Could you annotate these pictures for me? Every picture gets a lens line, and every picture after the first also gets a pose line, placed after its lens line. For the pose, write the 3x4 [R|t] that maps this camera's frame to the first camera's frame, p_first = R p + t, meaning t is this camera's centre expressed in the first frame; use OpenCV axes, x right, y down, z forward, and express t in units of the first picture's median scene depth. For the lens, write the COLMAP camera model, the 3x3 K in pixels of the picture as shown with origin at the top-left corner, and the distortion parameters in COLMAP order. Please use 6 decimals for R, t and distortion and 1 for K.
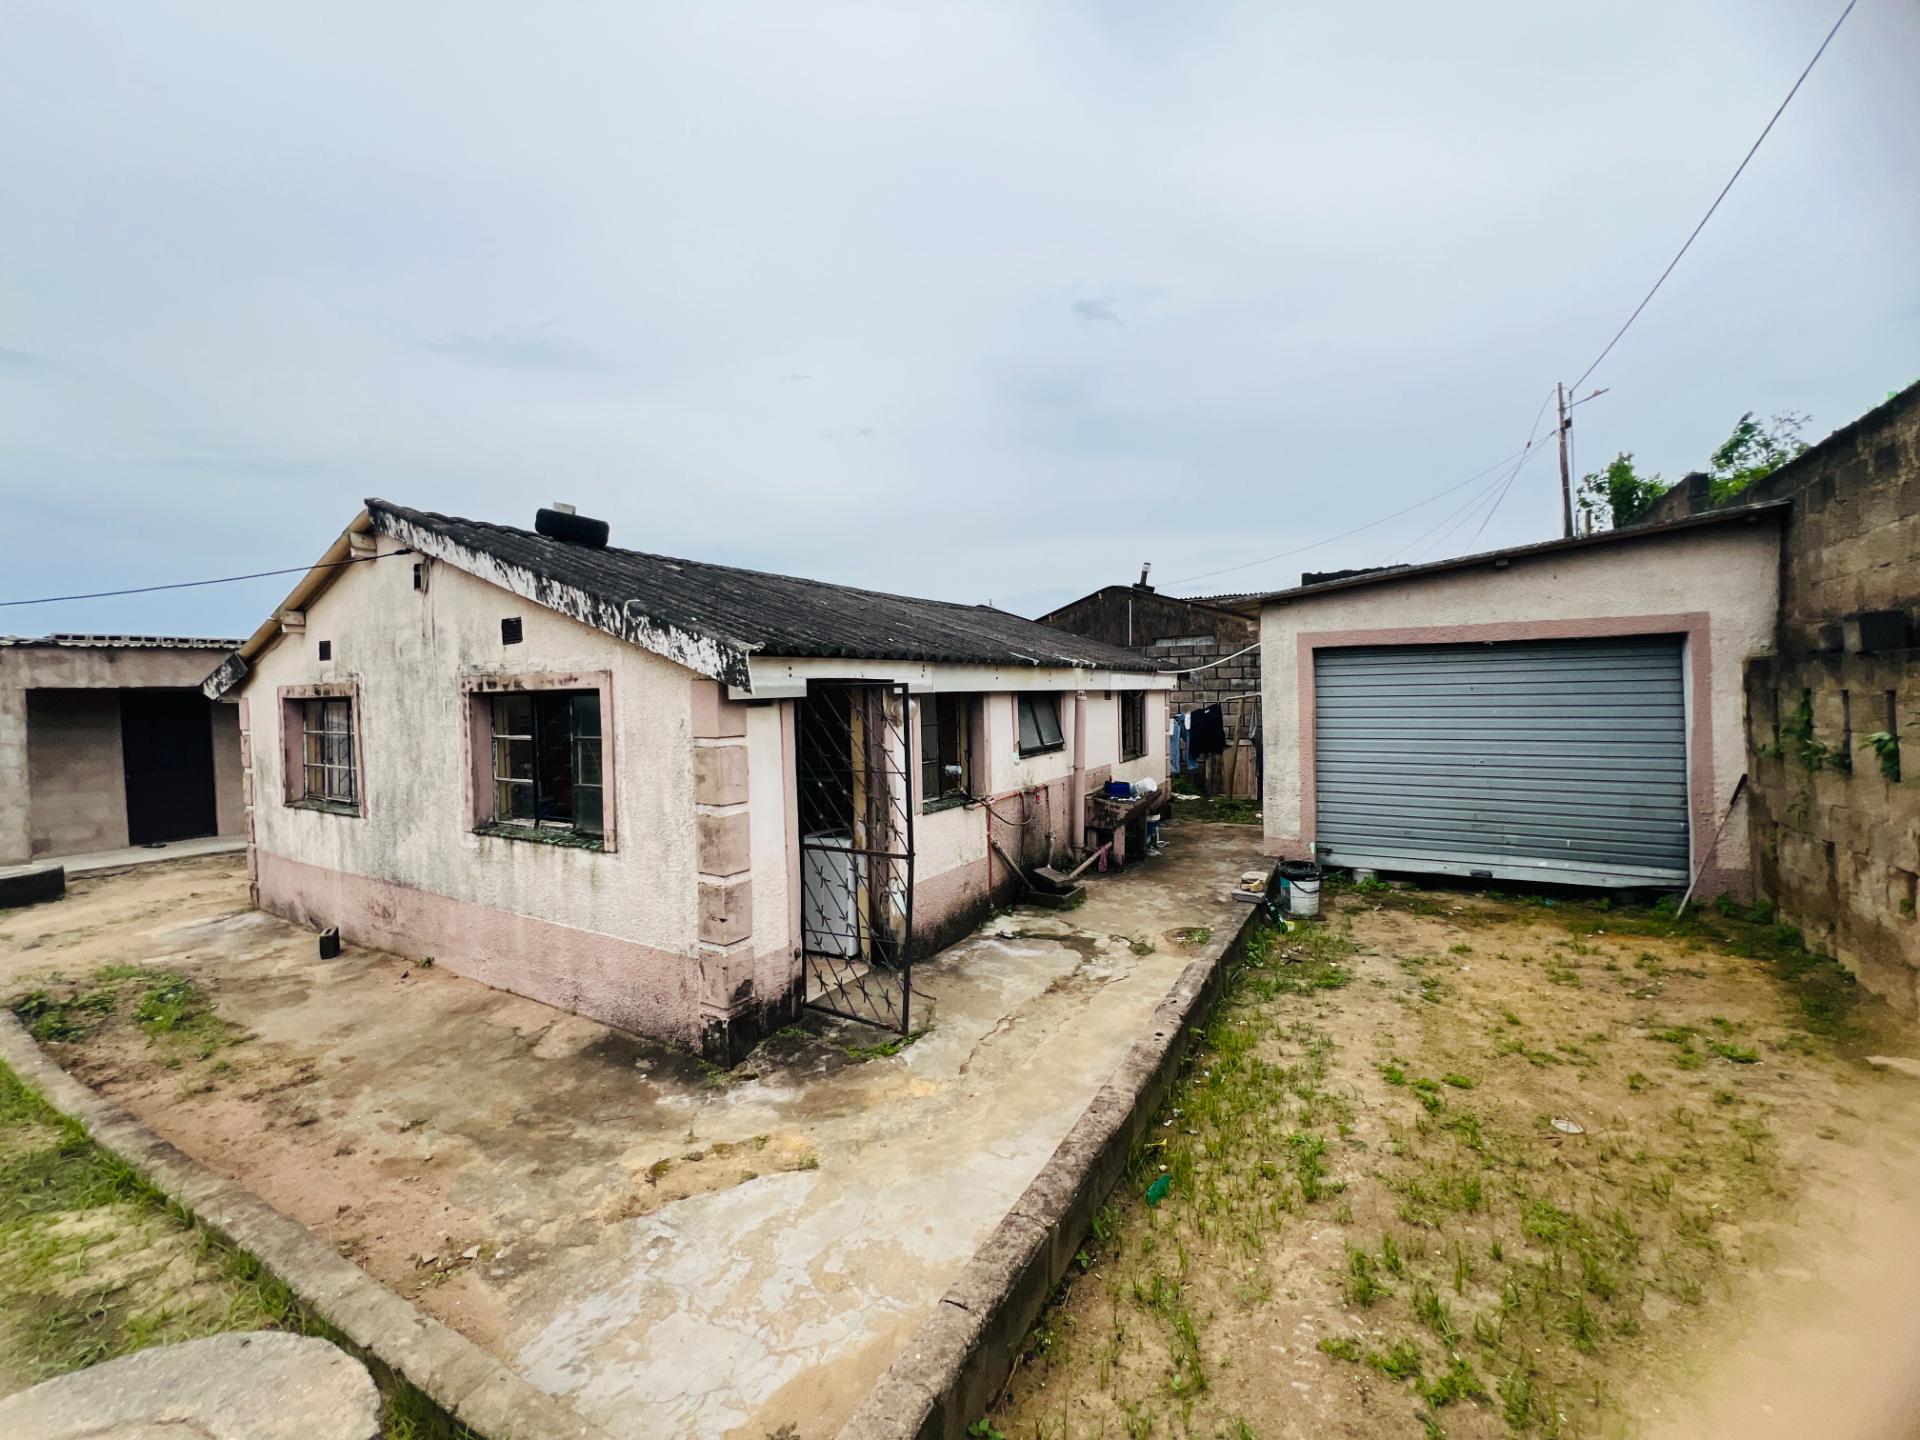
lens RADIAL K [[767.6, 0, 956.7], [0, 767.6, 717.4], [0, 0, 1]] dist [-0.004613, 0.001375]
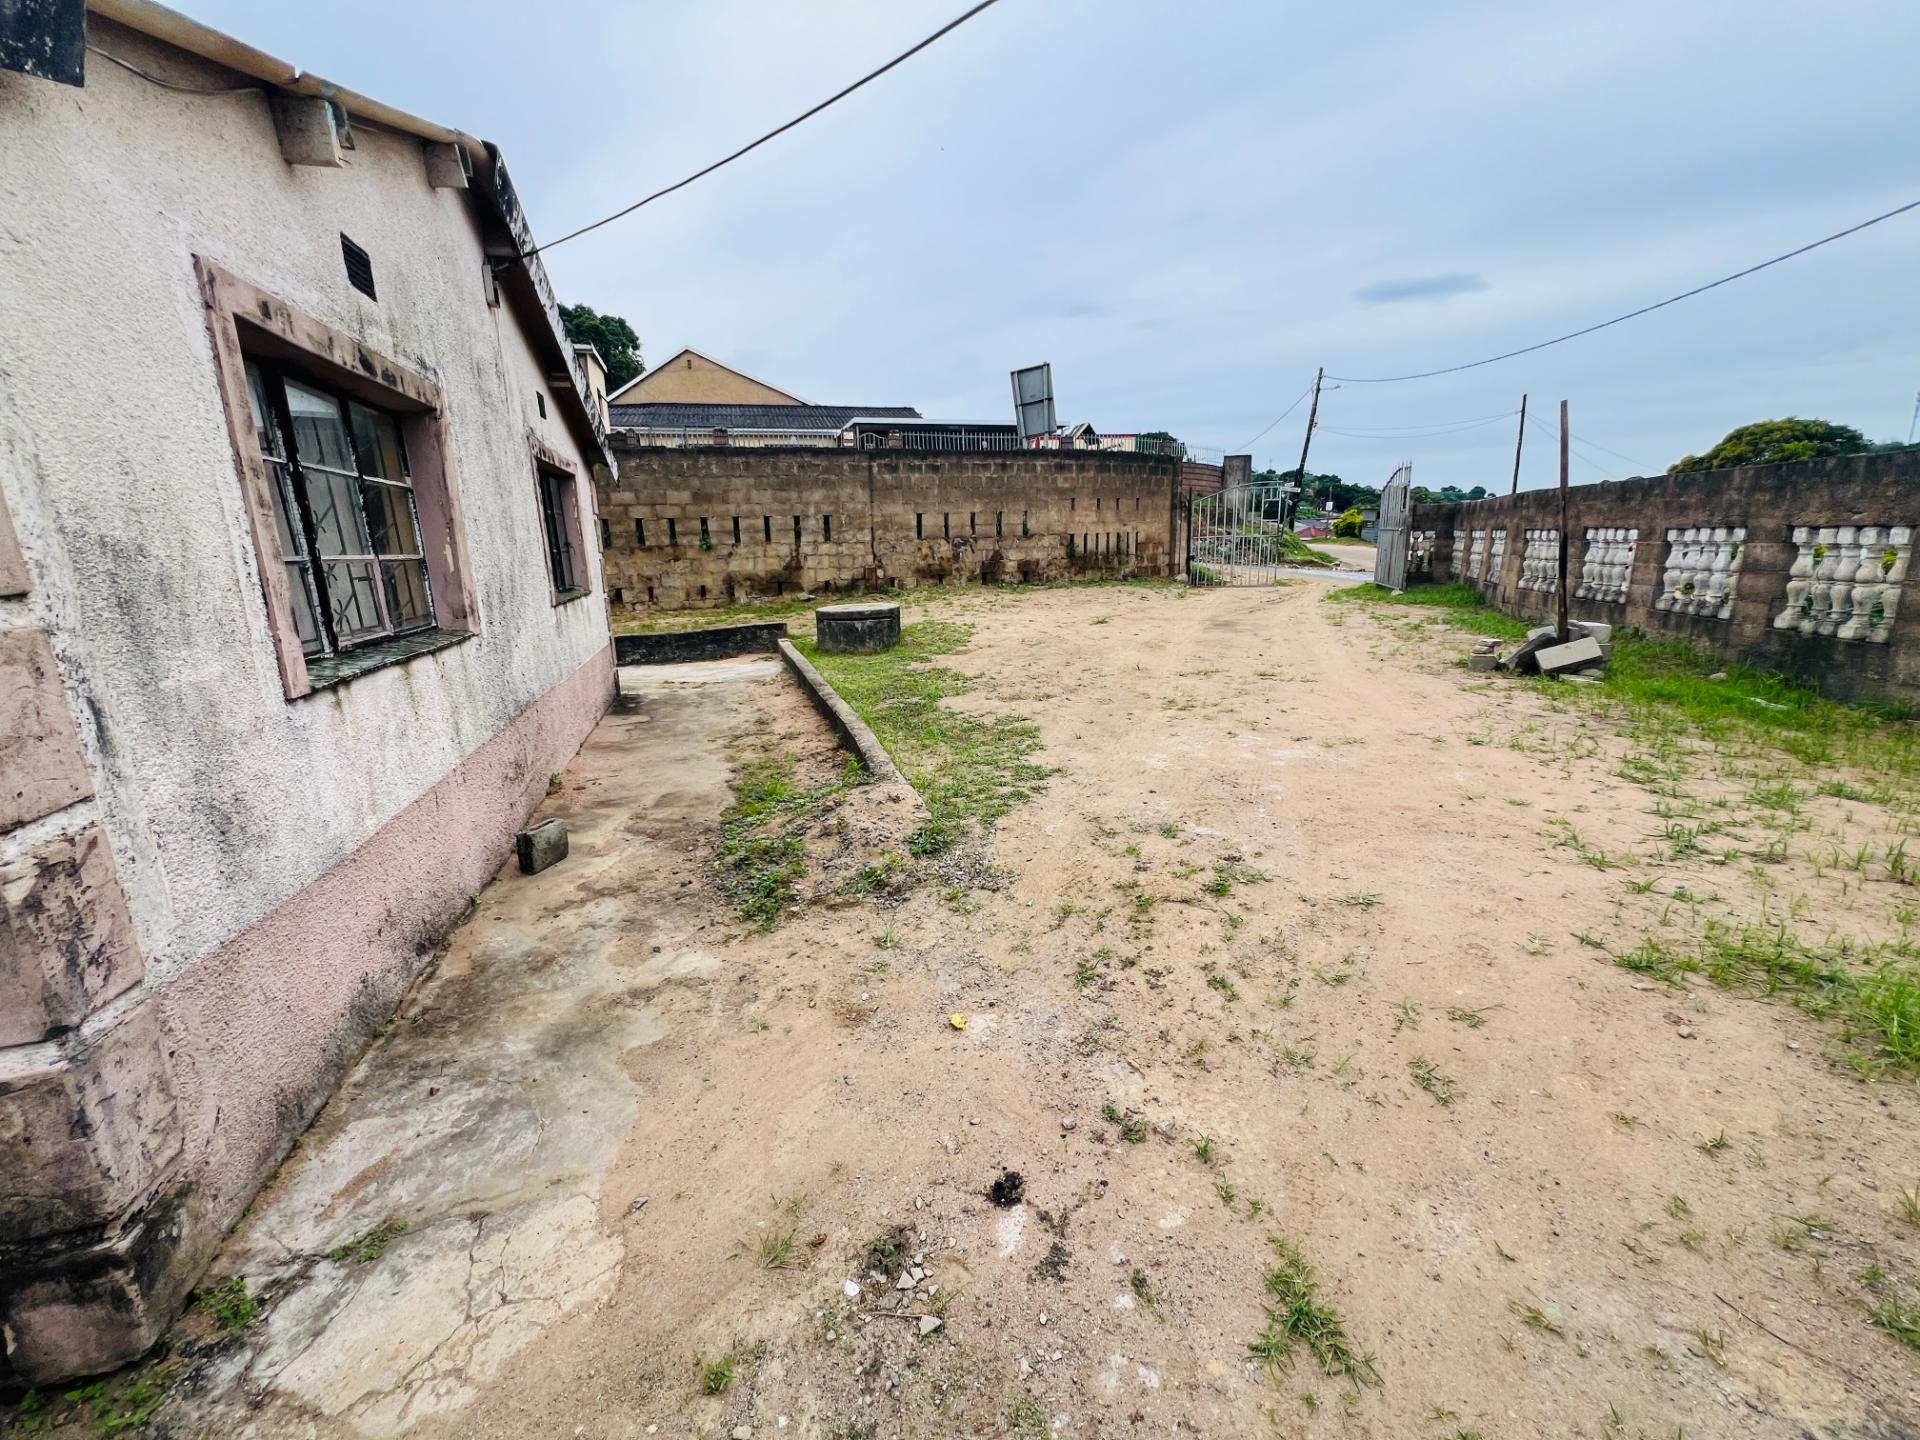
lens RADIAL K [[767.6, 0, 958.4], [0, 767.6, 715.2], [0, 0, 1]] dist [-0.004613, 0.001375]
pose [[-0.736244, -0.111707, 0.667432, -1.970532], [0.064268, 0.970282, 0.233288, 0.106208], [-0.673657, 0.214652, -0.707185, 1.612856]]
